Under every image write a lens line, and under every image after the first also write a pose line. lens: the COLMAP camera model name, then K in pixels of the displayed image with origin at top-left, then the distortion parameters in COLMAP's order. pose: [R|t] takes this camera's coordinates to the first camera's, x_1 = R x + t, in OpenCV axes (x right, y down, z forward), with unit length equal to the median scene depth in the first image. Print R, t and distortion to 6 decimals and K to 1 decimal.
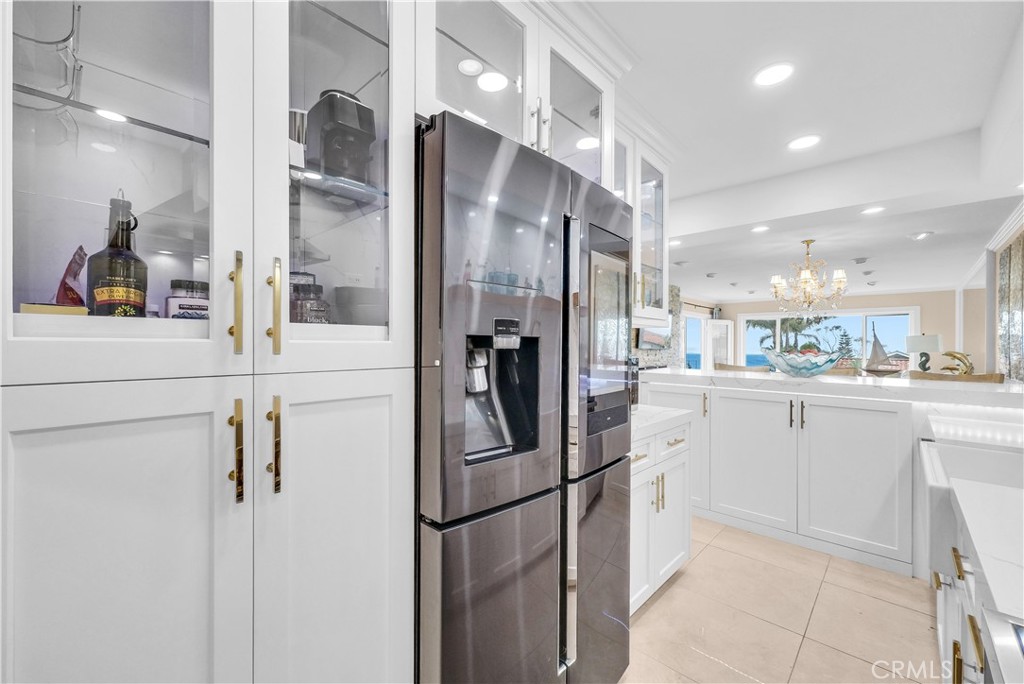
lens RADIAL K [[418.8, 0, 519.1], [0, 418.8, 344.0], [0, 0, 1]] dist [-0.000771, 0.000436]
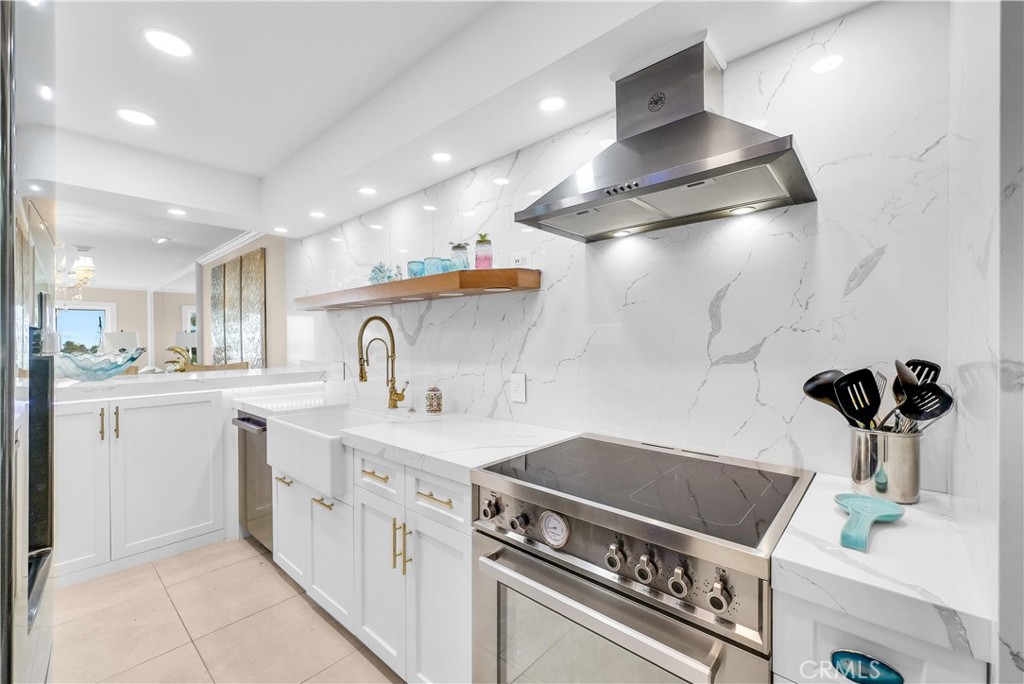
lens RADIAL K [[418.8, 0, 510.4], [0, 418.8, 340.8], [0, 0, 1]] dist [-0.000771, 0.000436]
pose [[-0.023275, -0.009657, 0.999682, -0.198593], [0.008778, 0.999913, 0.009864, -0.002456], [-0.999691, 0.009005, -0.023188, 0.182185]]
